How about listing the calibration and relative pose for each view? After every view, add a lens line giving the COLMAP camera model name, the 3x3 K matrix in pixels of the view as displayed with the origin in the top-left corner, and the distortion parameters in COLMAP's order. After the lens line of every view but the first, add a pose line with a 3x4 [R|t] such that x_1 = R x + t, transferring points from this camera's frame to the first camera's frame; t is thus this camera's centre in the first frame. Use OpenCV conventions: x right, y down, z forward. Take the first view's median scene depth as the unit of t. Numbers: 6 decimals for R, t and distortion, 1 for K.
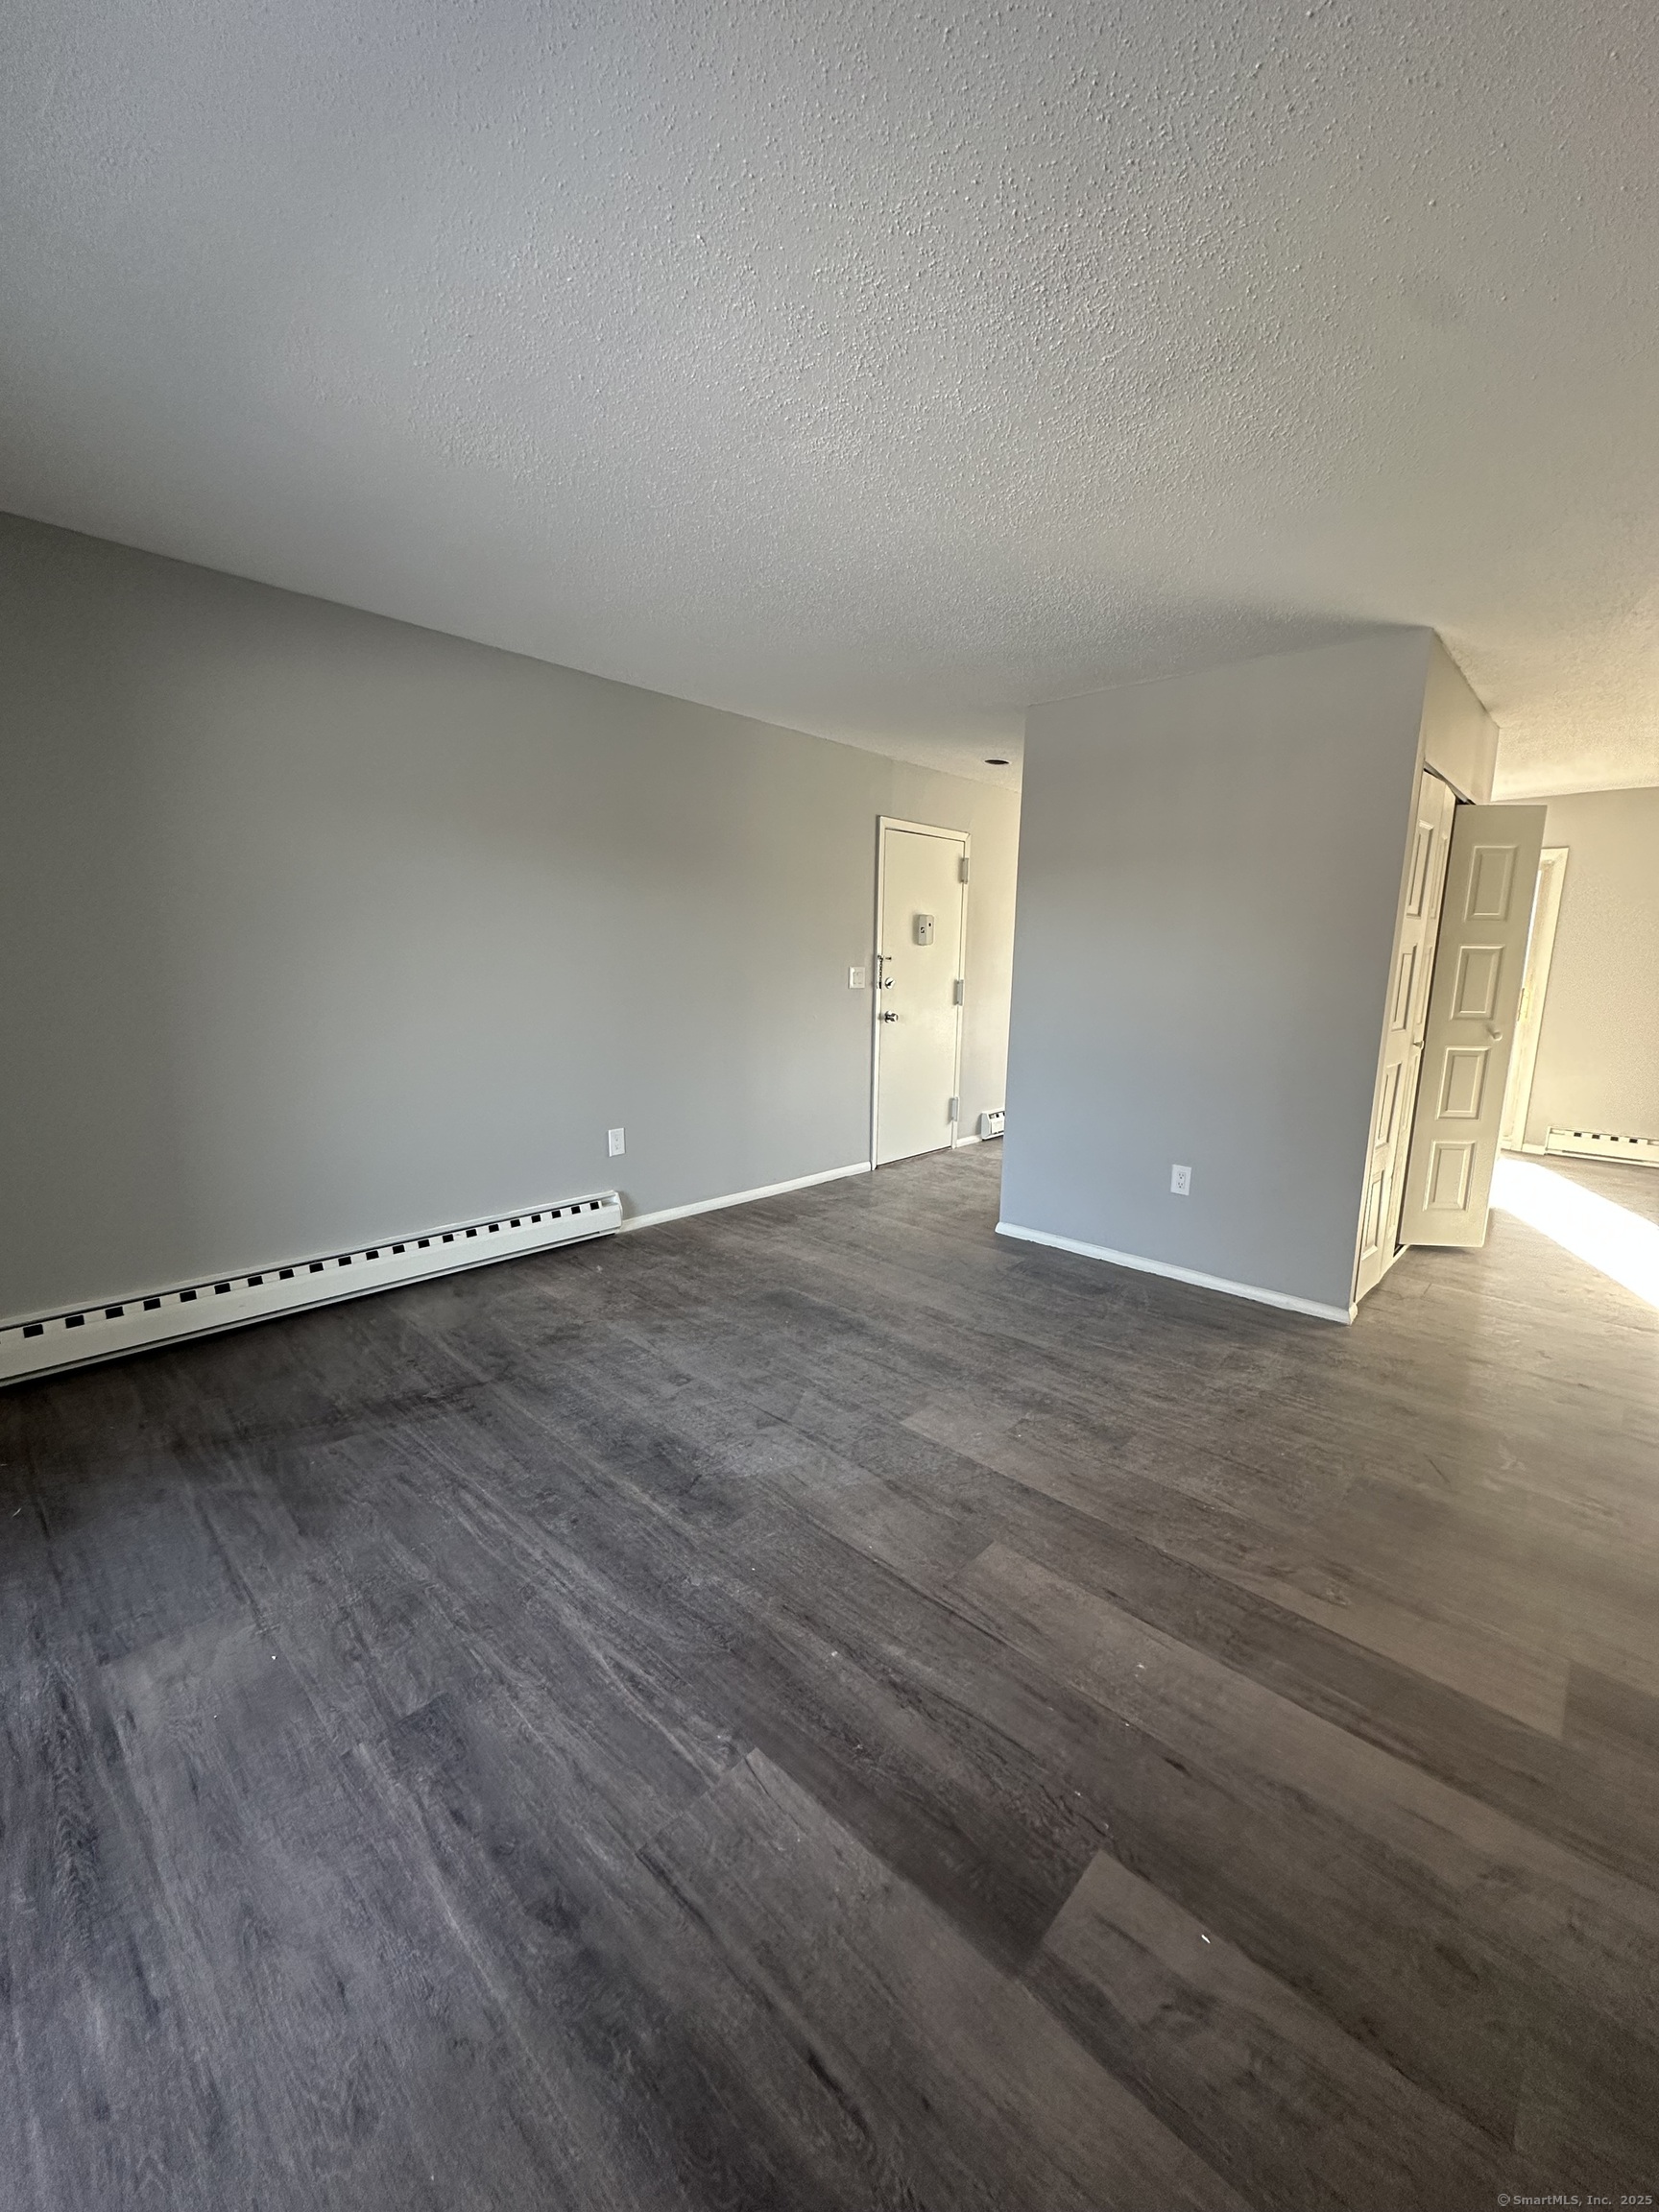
lens RADIAL K [[891.0, 0, 829.5], [0, 891.0, 1106.0], [0, 0, 1]] dist [0.000271, -0.000343]
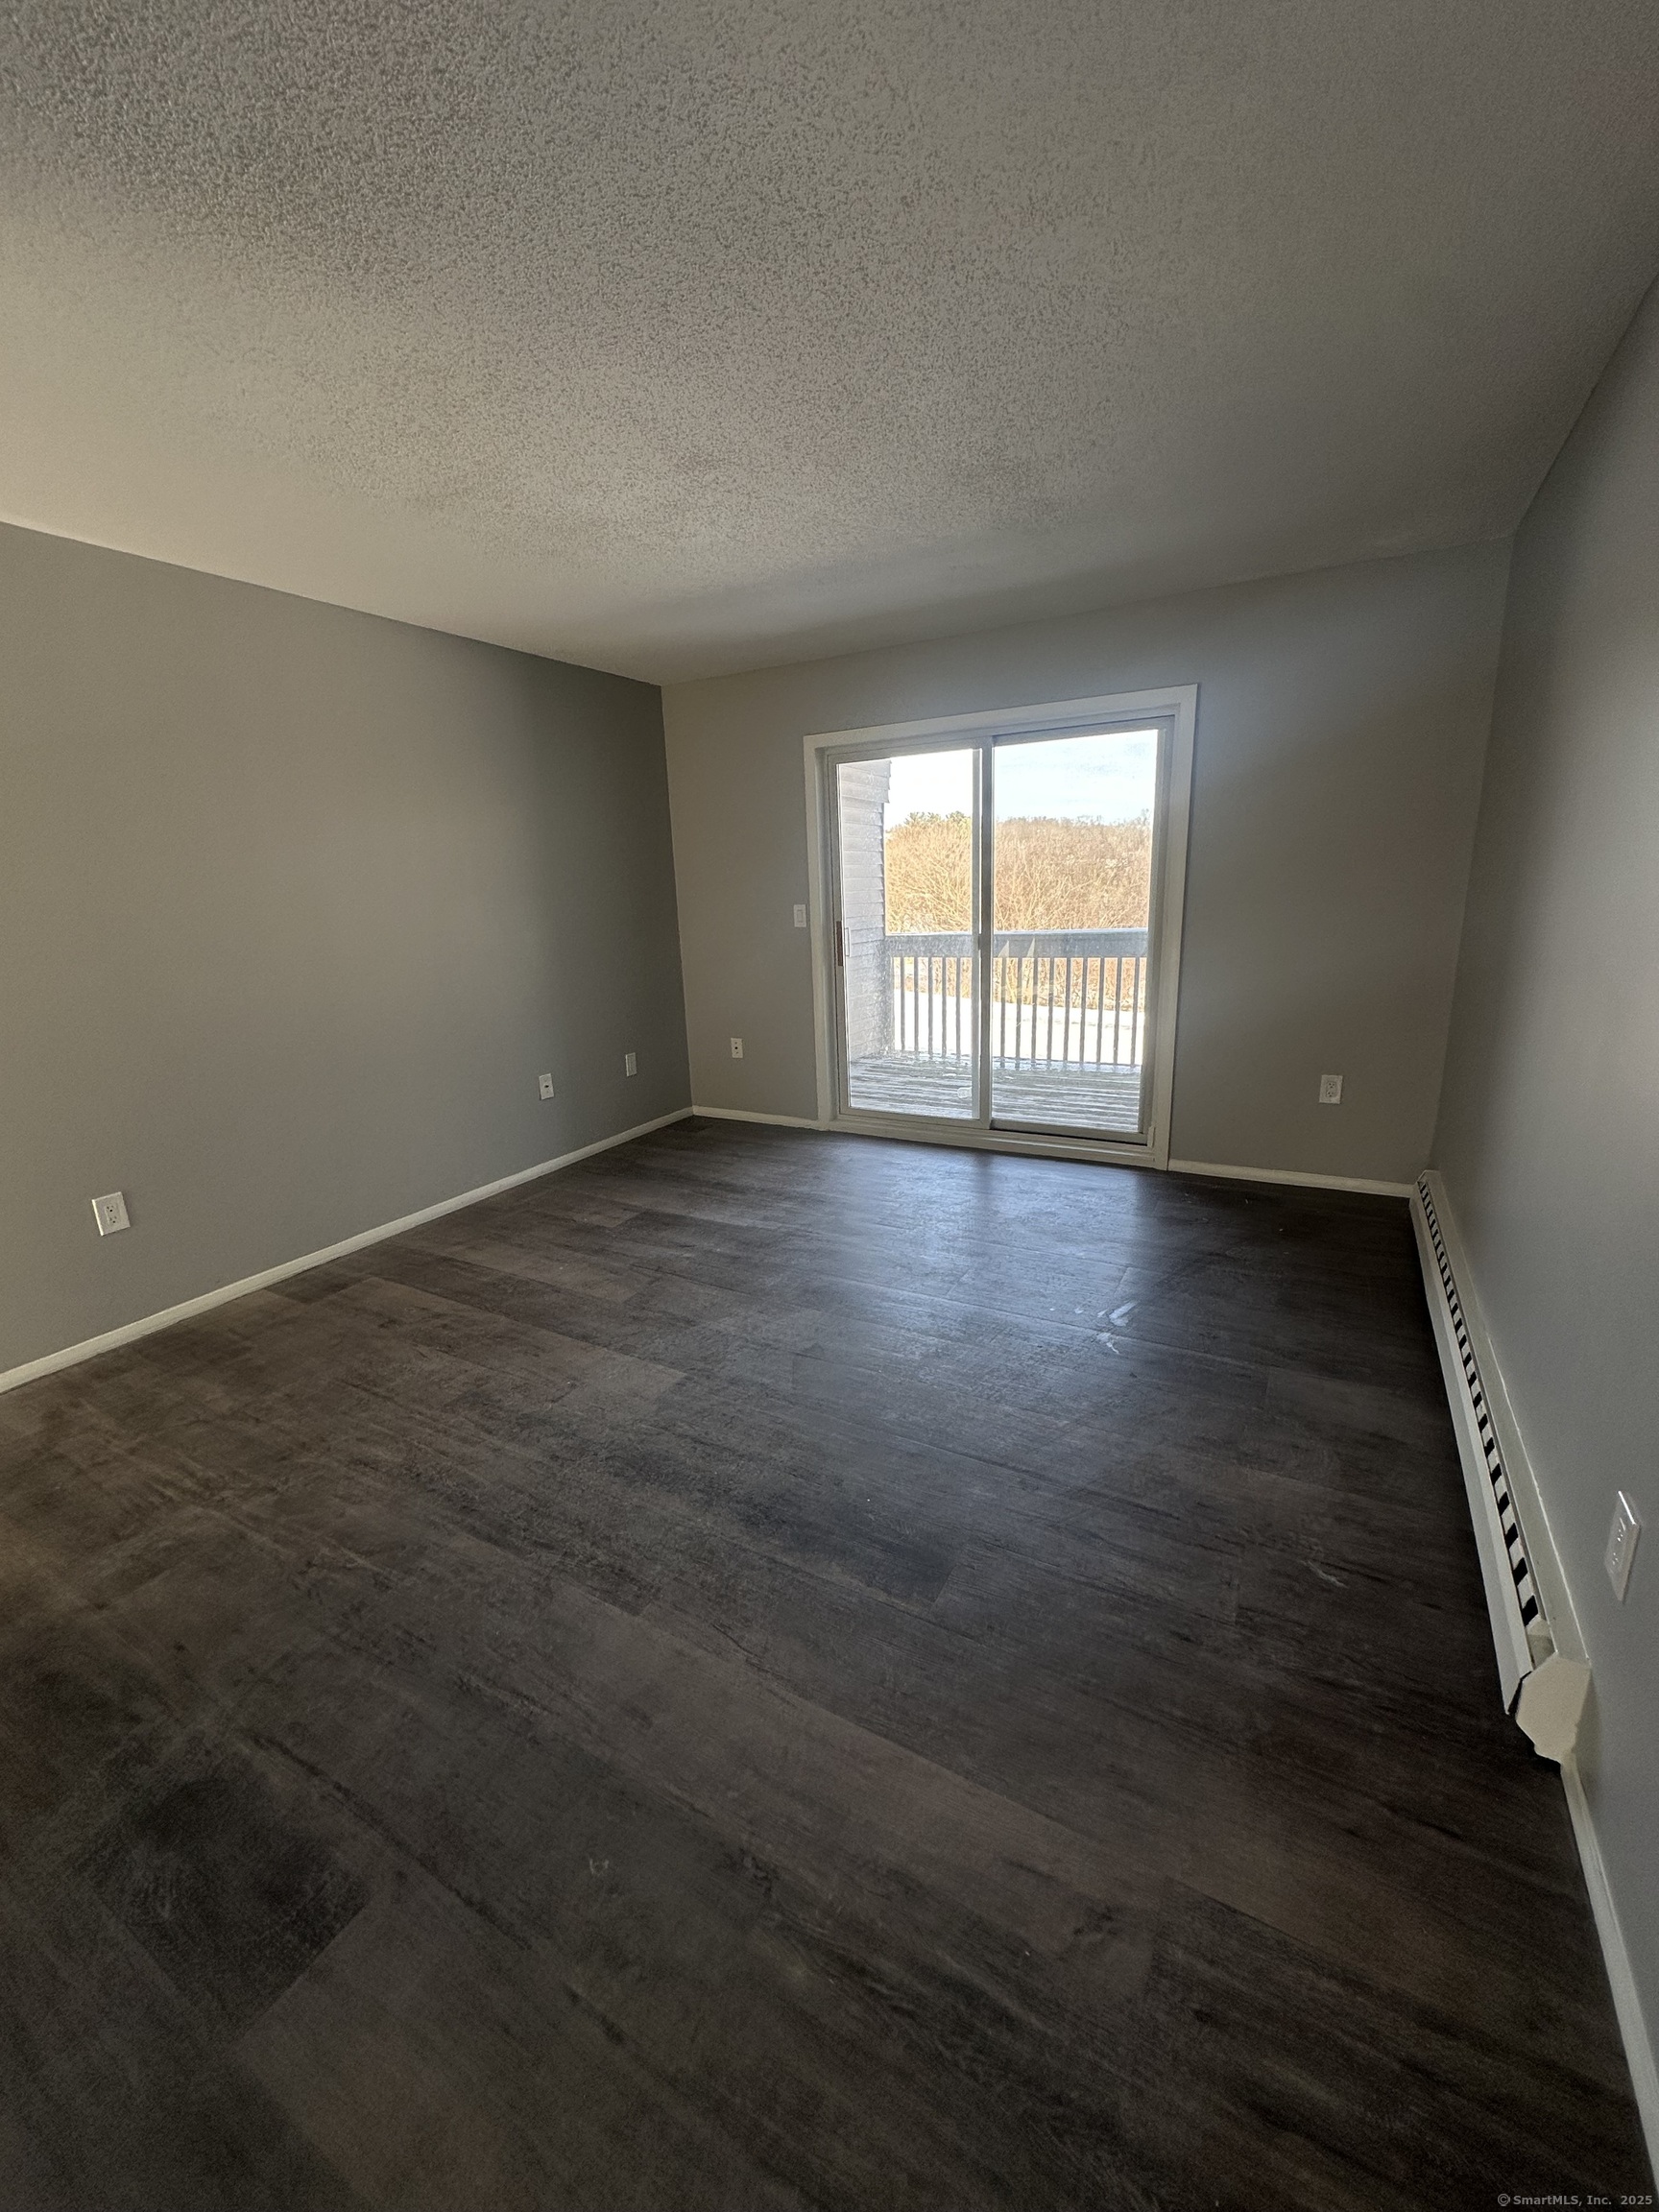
lens RADIAL K [[891.0, 0, 829.5], [0, 891.0, 1106.0], [0, 0, 1]] dist [0.000271, -0.000343]
pose [[-0.971805, 0.072216, -0.224454, 0.104818], [-0.024943, 0.915113, 0.402425, -0.276072], [0.234462, 0.396677, -0.887511, 1.504031]]
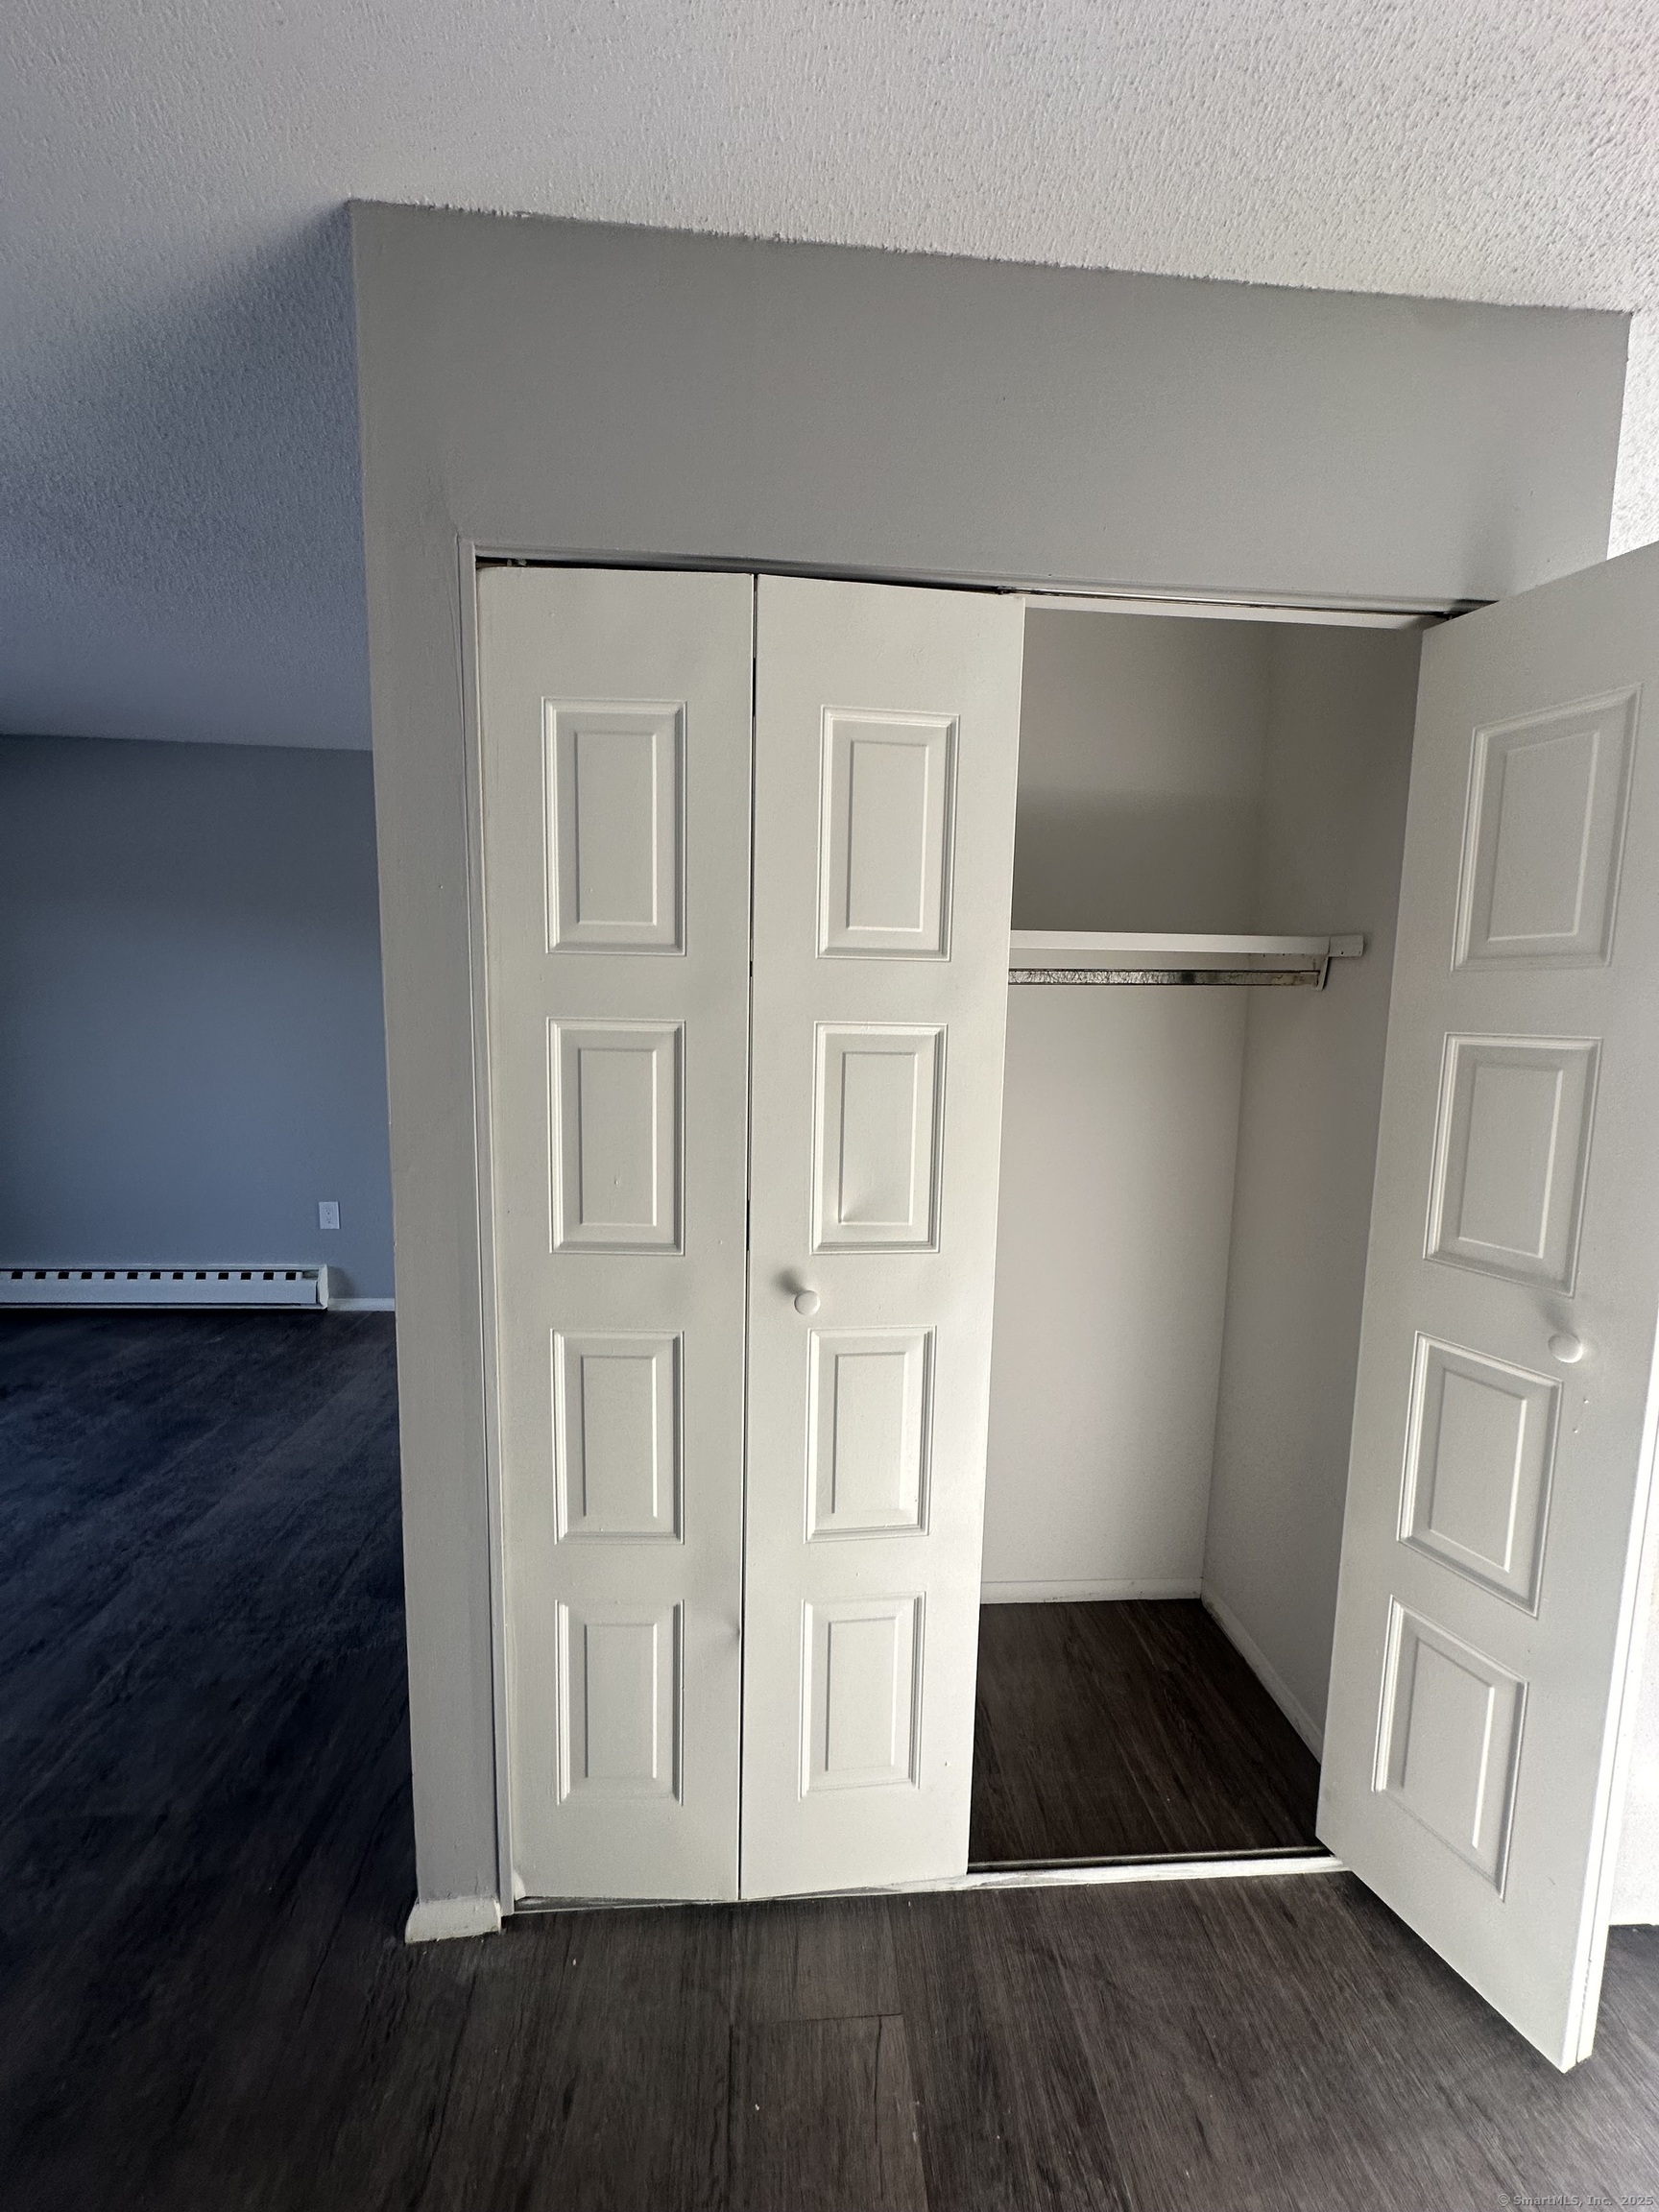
lens RADIAL K [[891.0, 0, 829.5], [0, 891.0, 1106.0], [0, 0, 1]] dist [0.000271, -0.000343]
pose [[0.731294, 0.080648, -0.677278, 1.054192], [-0.126168, 0.991843, -0.018125, -0.168466], [0.670292, 0.098705, 0.735504, 0.841751]]
